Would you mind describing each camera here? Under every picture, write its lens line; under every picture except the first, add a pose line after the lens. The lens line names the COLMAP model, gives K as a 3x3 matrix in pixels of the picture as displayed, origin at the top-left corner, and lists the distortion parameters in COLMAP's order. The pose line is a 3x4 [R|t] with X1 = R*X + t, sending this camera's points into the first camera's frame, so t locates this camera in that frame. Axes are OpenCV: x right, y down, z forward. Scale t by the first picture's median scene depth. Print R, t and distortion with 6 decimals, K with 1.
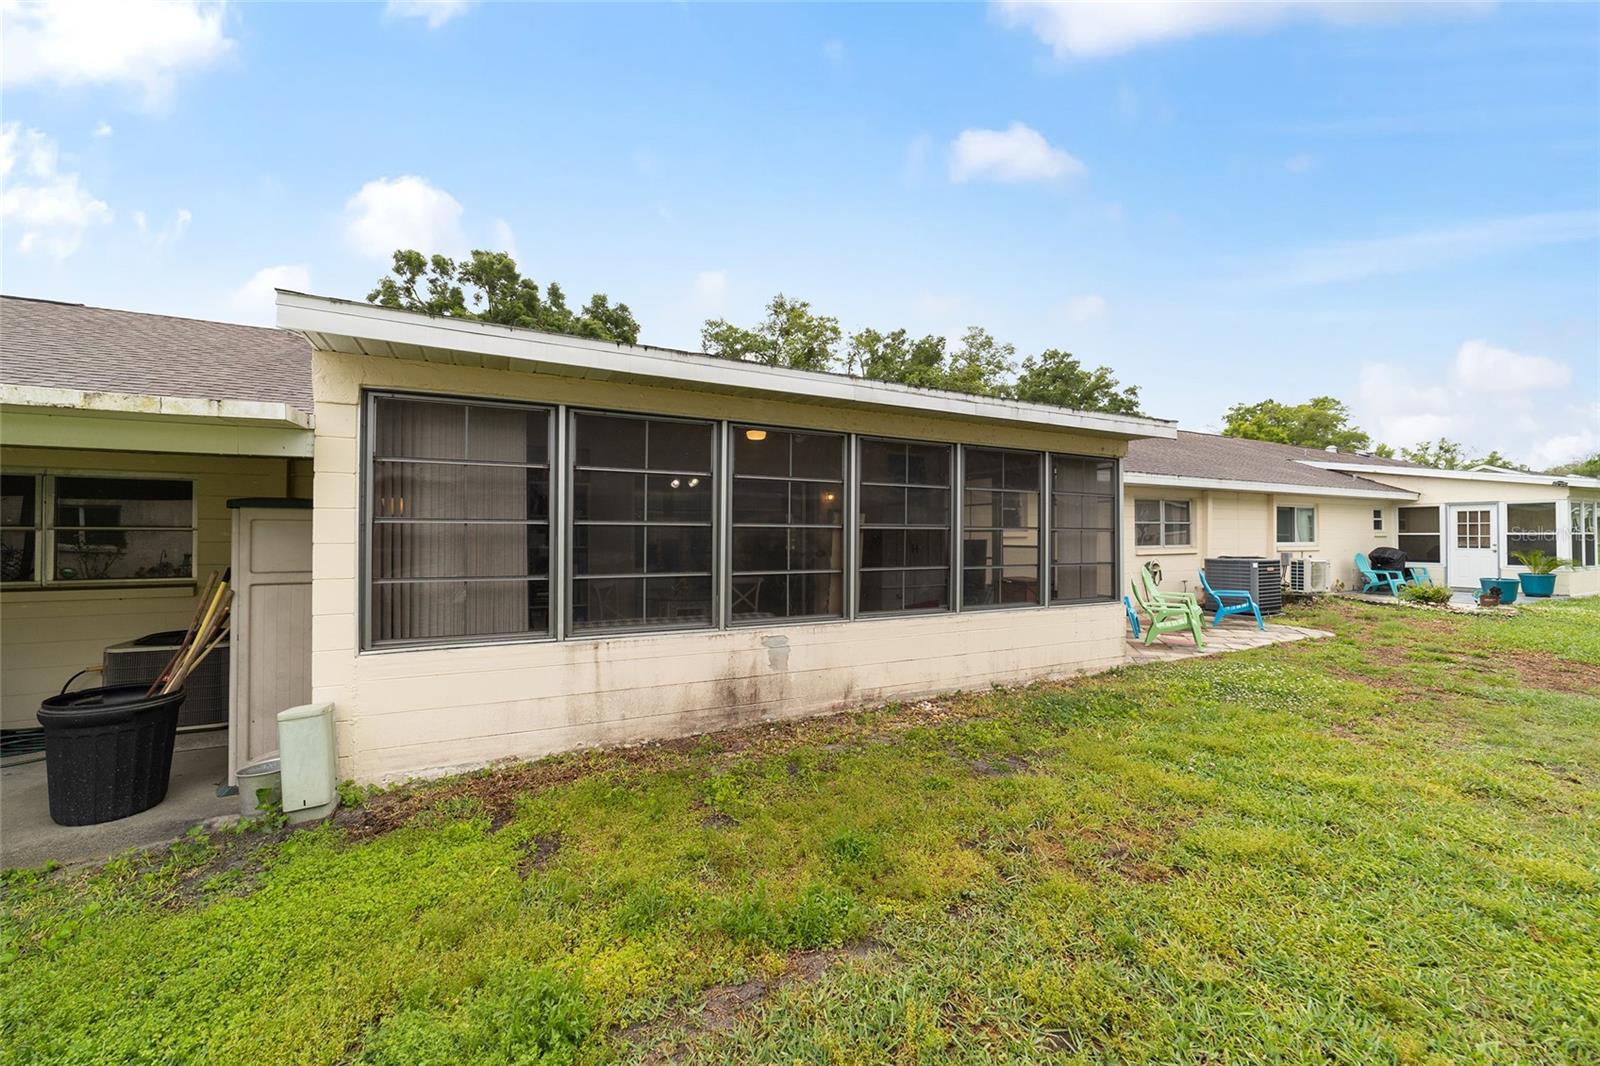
lens RADIAL K [[613.9, 0, 801.2], [0, 613.9, 529.7], [0, 0, 1]] dist [-0.017916, 0.008678]
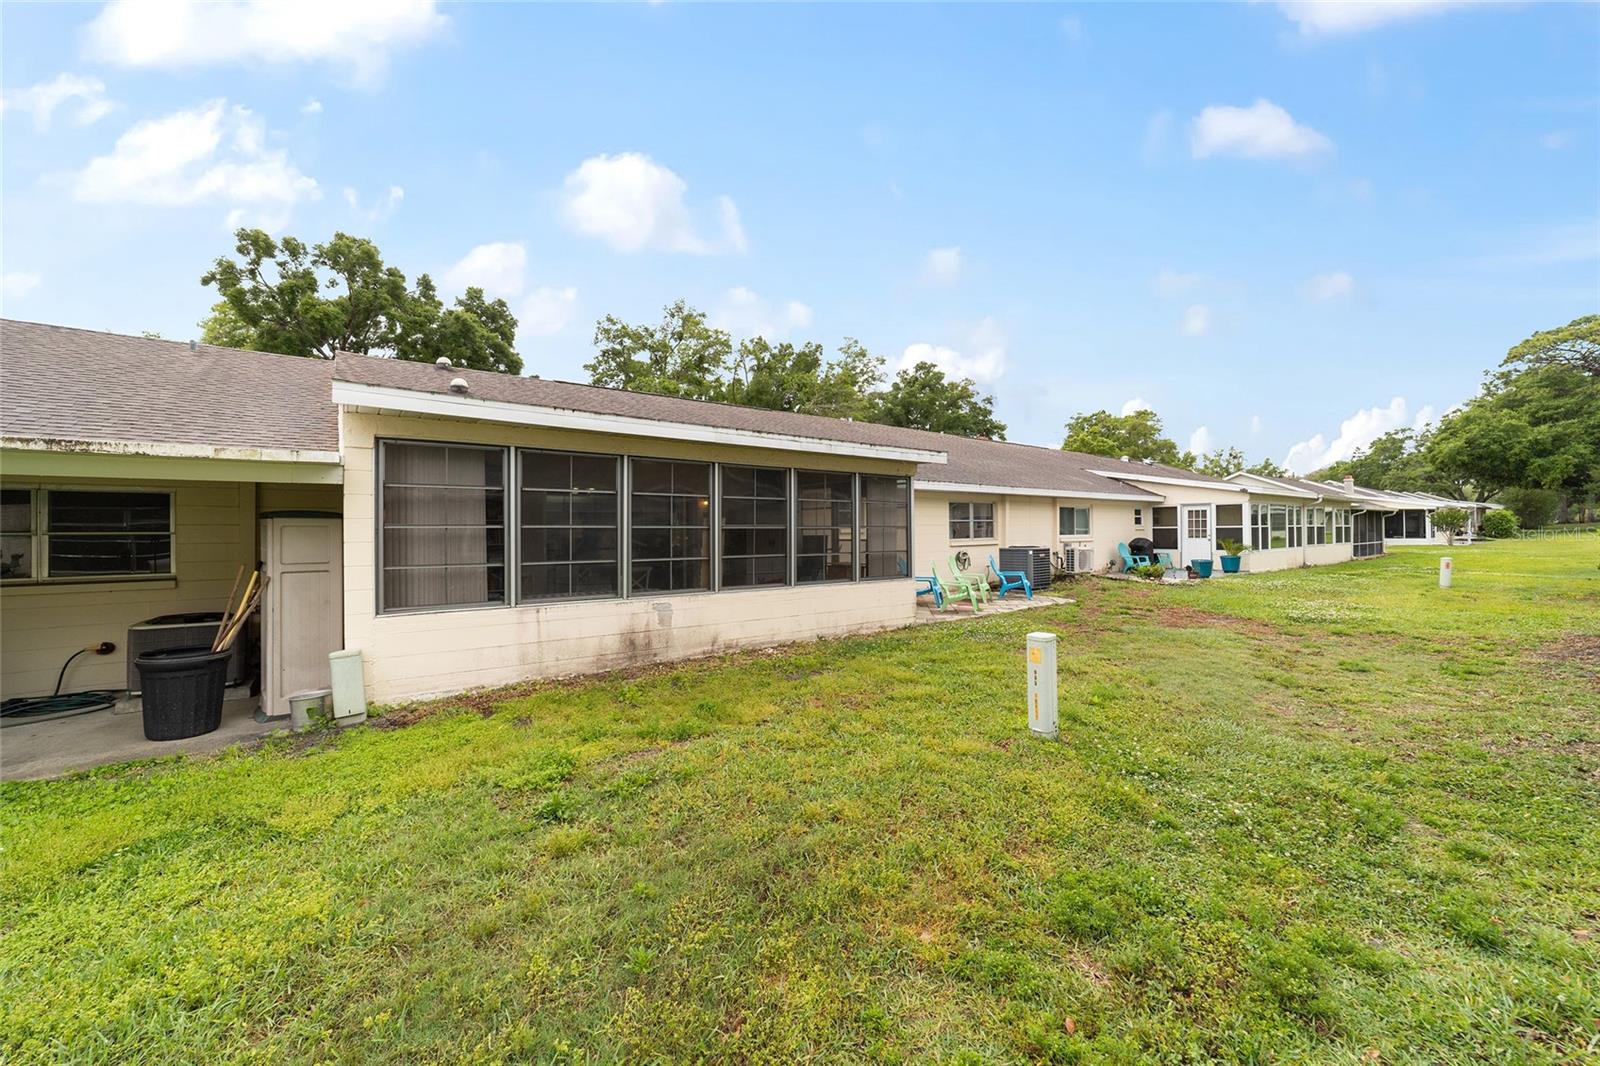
lens RADIAL K [[613.9, 0, 804.5], [0, 613.9, 530.4], [0, 0, 1]] dist [-0.017916, 0.008678]
pose [[0.982437, -0.008776, 0.186388, 0.009243], [0.007700, 0.999949, 0.006496, -0.002813], [-0.186436, -0.004947, 0.982455, -0.237890]]
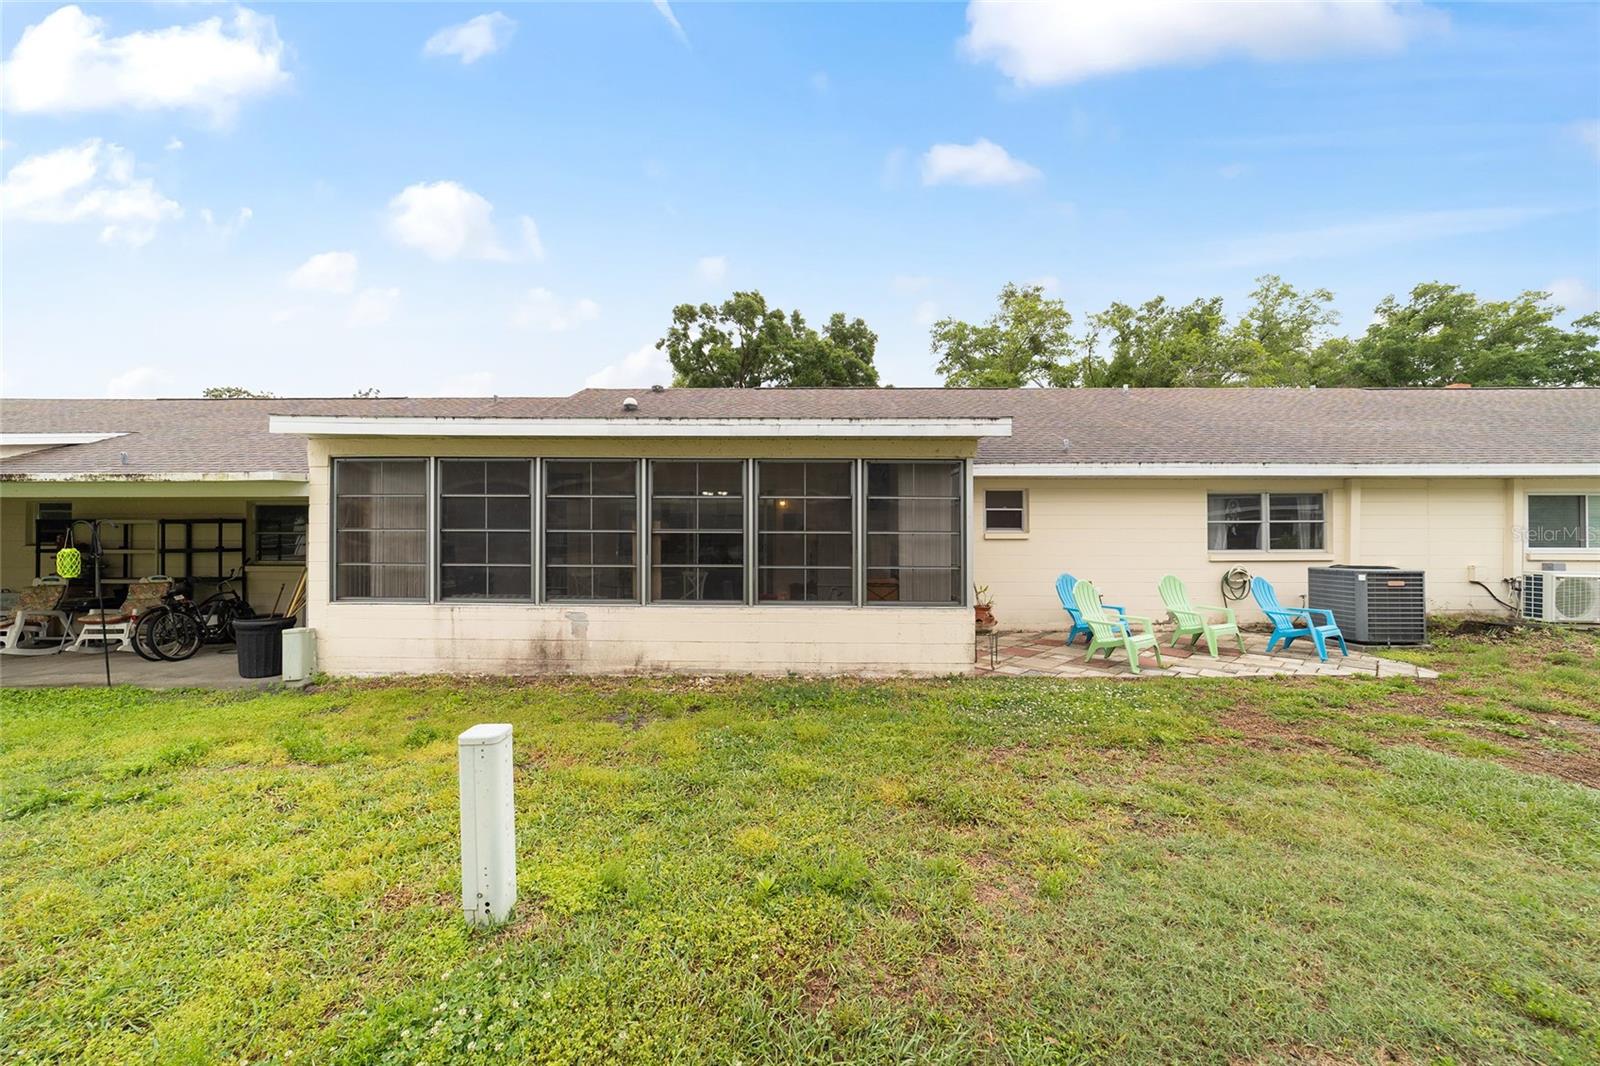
lens RADIAL K [[613.9, 0, 803.1], [0, 613.9, 527.0], [0, 0, 1]] dist [-0.017916, 0.008678]
pose [[0.889081, -0.004290, -0.457730, 0.500539], [0.003615, 0.999991, -0.002349, -0.005382], [0.457735, 0.000434, 0.889088, 0.010416]]
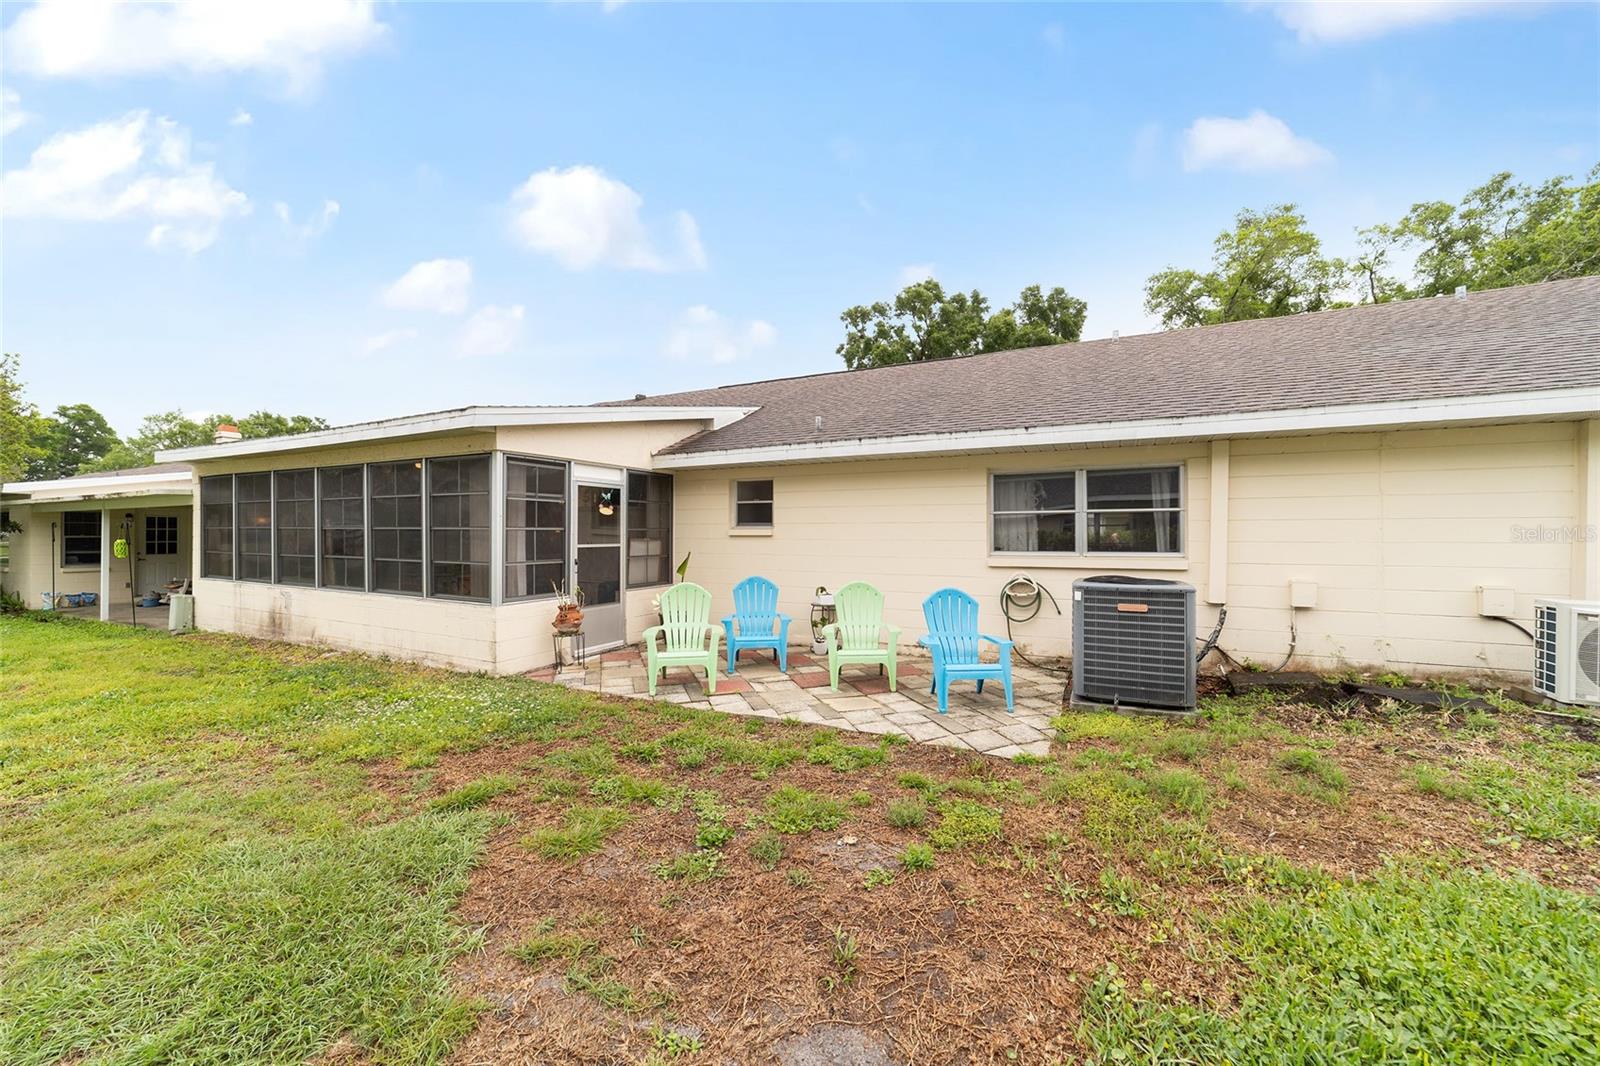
lens RADIAL K [[613.9, 0, 798.7], [0, 613.9, 529.2], [0, 0, 1]] dist [-0.017916, 0.008678]
pose [[0.590518, -0.004782, -0.807010, 1.064437], [0.007630, 0.999971, -0.000342, 0.004153], [0.806988, -0.005956, 0.590537, 0.560638]]
